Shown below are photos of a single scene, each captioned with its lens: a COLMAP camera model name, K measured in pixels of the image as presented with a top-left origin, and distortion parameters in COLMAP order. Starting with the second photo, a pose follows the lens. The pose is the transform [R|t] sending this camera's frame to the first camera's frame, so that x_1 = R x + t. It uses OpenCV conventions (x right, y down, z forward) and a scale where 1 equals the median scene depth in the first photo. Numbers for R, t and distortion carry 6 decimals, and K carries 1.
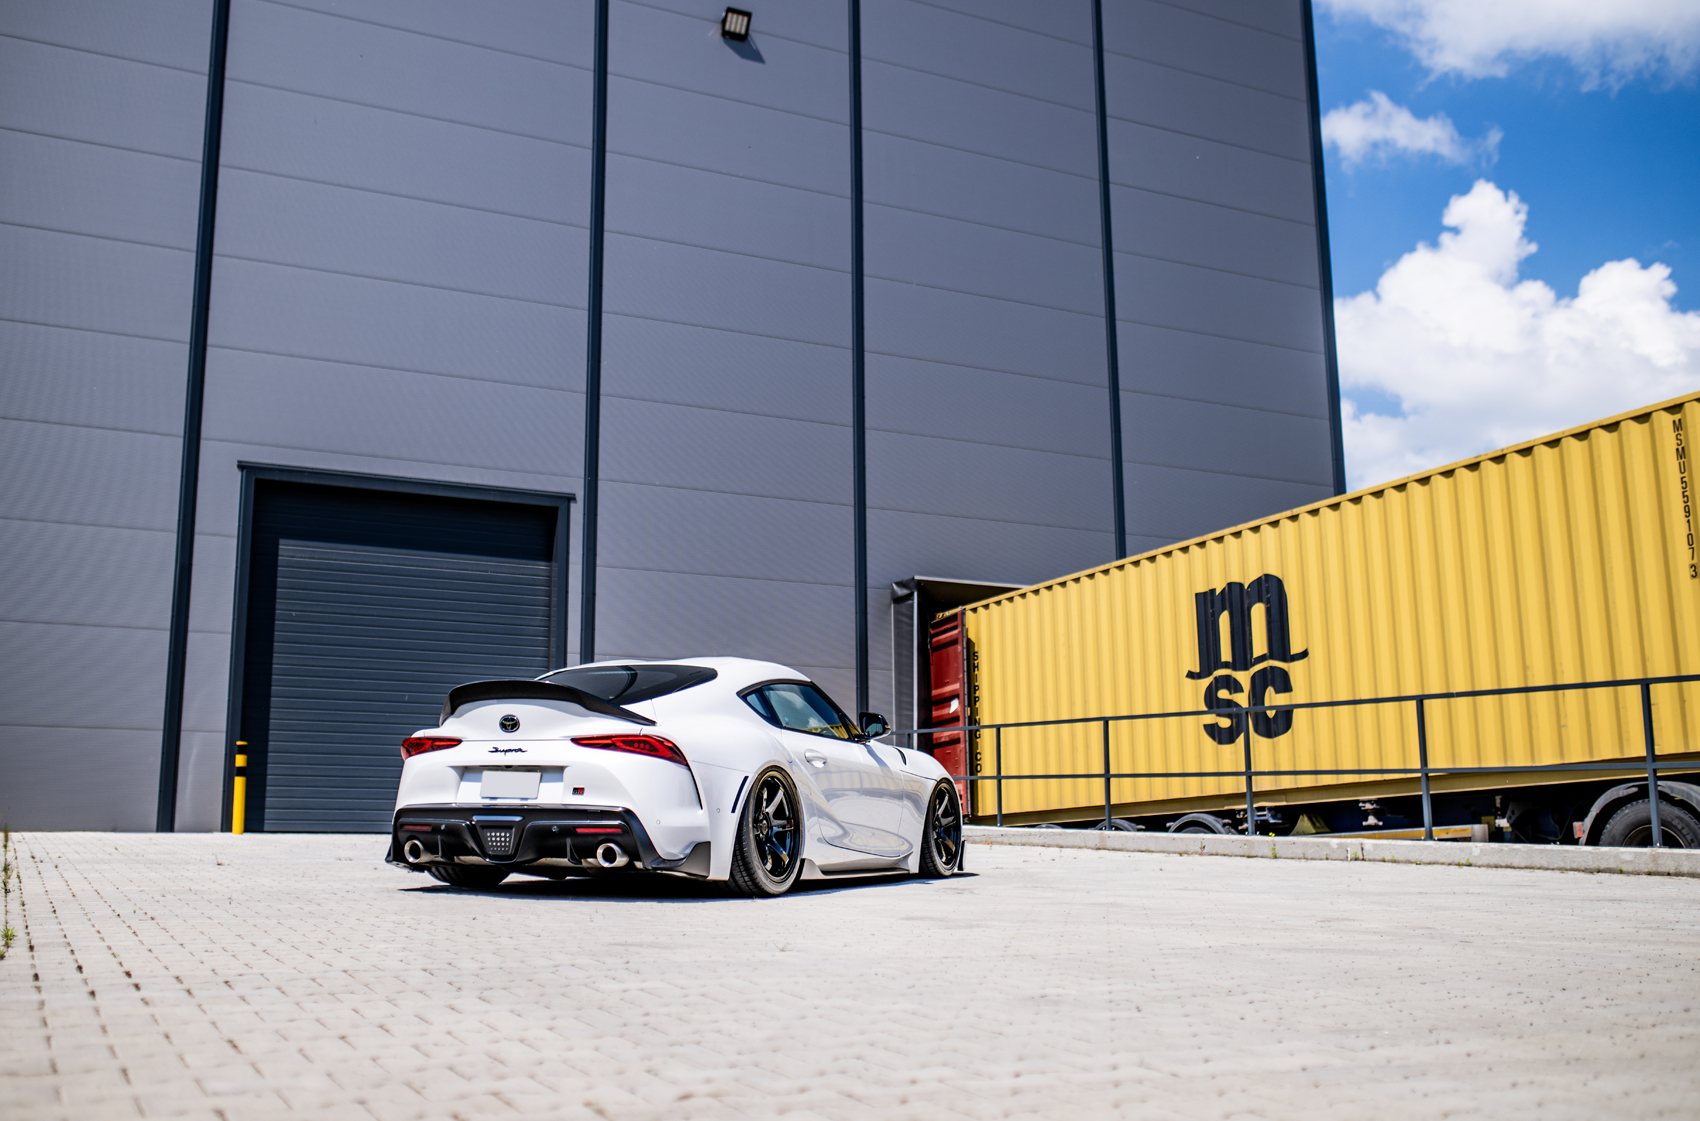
lens RADIAL K [[1668.4, 0, 847.0], [0, 1668.4, 562.8], [0, 0, 1]] dist [-0.050949, 0.047983]
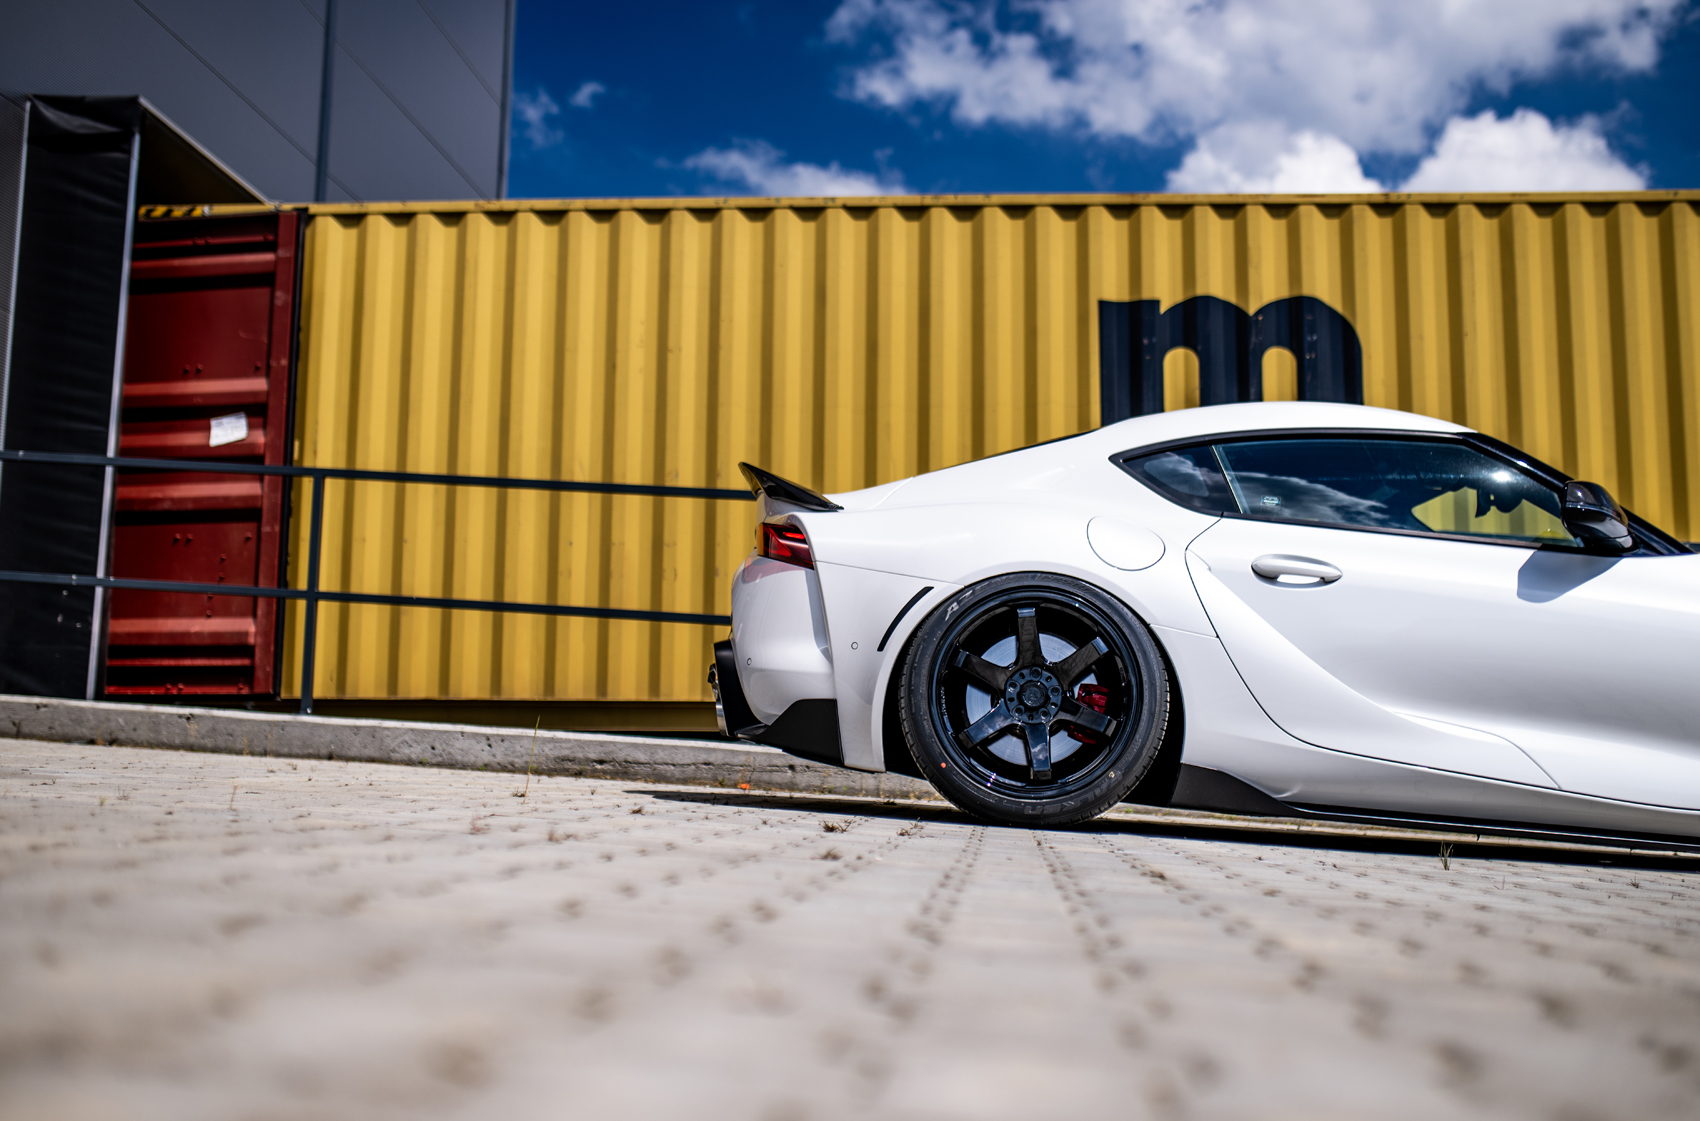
lens RADIAL K [[1709.0, 0, 875.0], [0, 1709.0, 582.8], [0, 0, 1]] dist [-0.045267, 0.039916]
pose [[0.516683, 0.118800, 0.847894, -0.257455], [-0.180883, 0.983119, -0.027521, 0.131830], [-0.836851, -0.139150, 0.529450, 0.796535]]
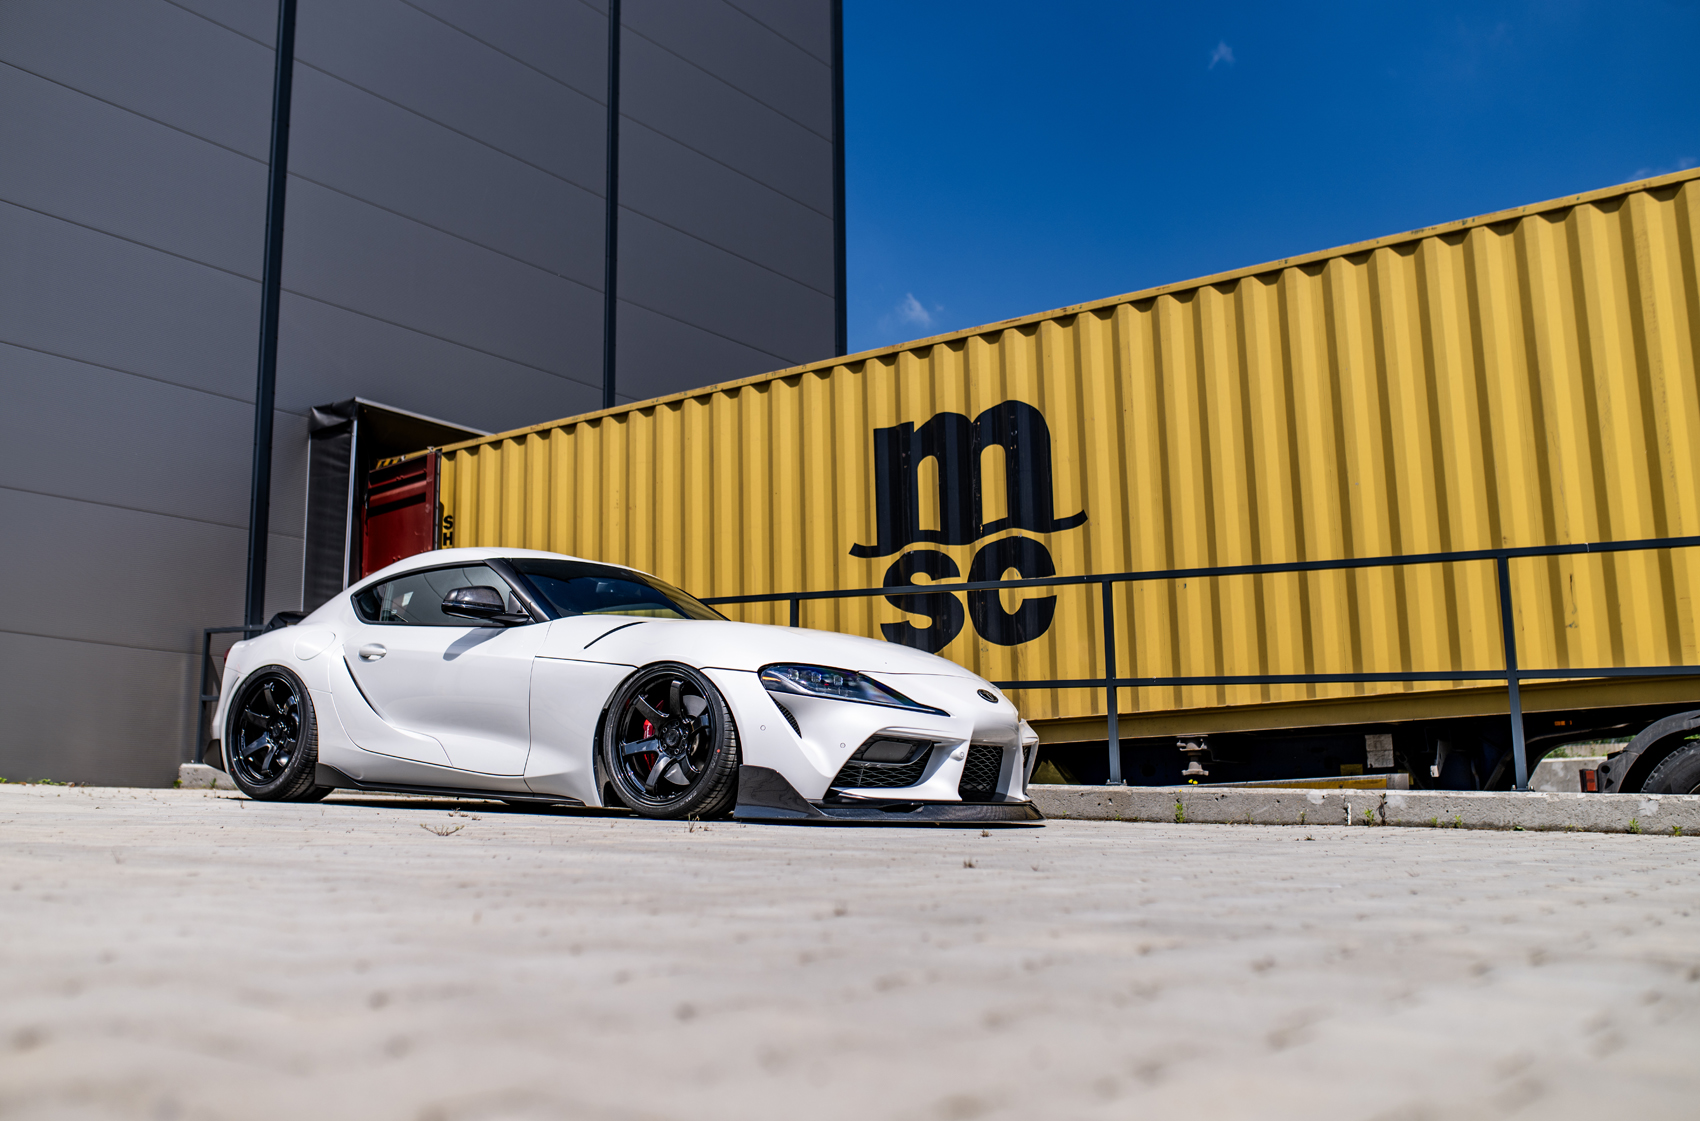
lens RADIAL K [[1621.9, 0, 851.0], [0, 1621.9, 556.8], [0, 0, 1]] dist [-0.043675, 0.021209]
pose [[0.882495, 0.081347, 0.463234, -0.099494], [-0.083814, 0.996364, -0.015297, 0.082443], [-0.462794, -0.025326, 0.886104, 0.438926]]
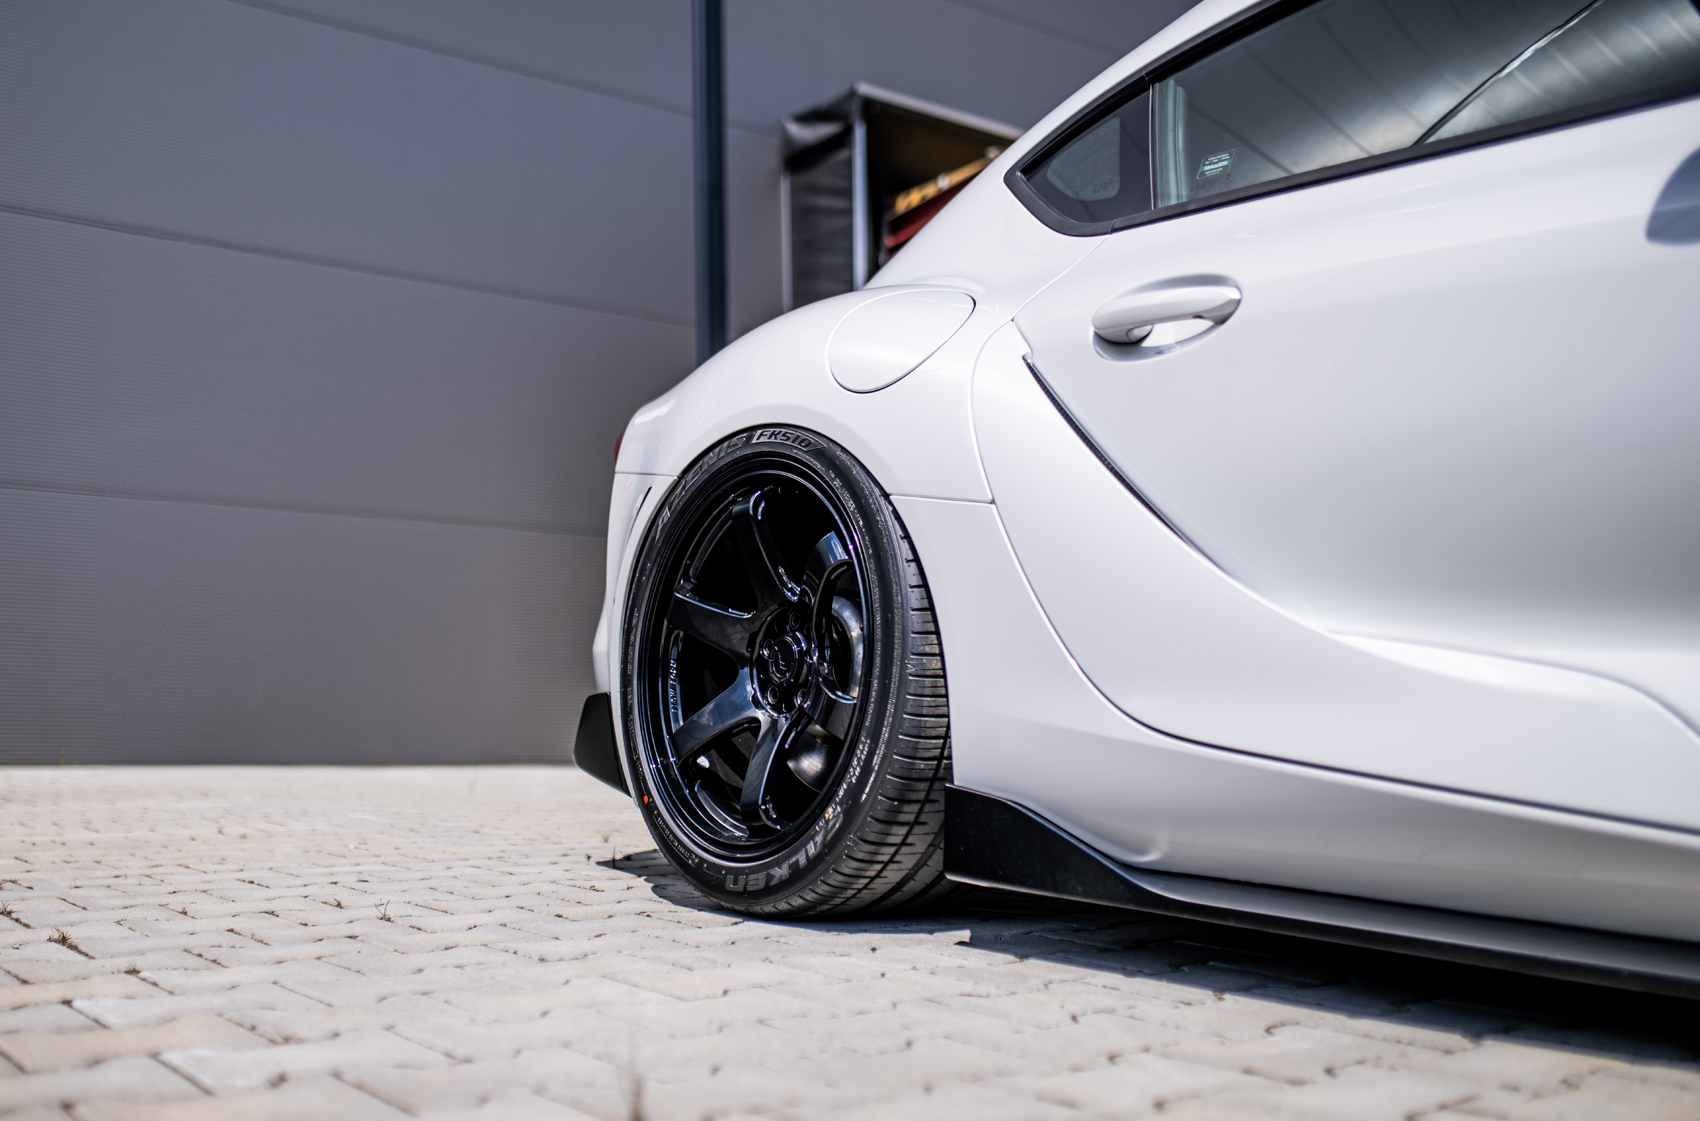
lens RADIAL K [[1761.2, 0, 813.9], [0, 1761.2, 580.7], [0, 0, 1]] dist [-0.051197, 0.056840]
pose [[0.982928, 0.018592, 0.183050, -0.051656], [-0.030996, 0.997395, 0.065132, 0.121854], [-0.181363, -0.069694, 0.980944, 0.775198]]
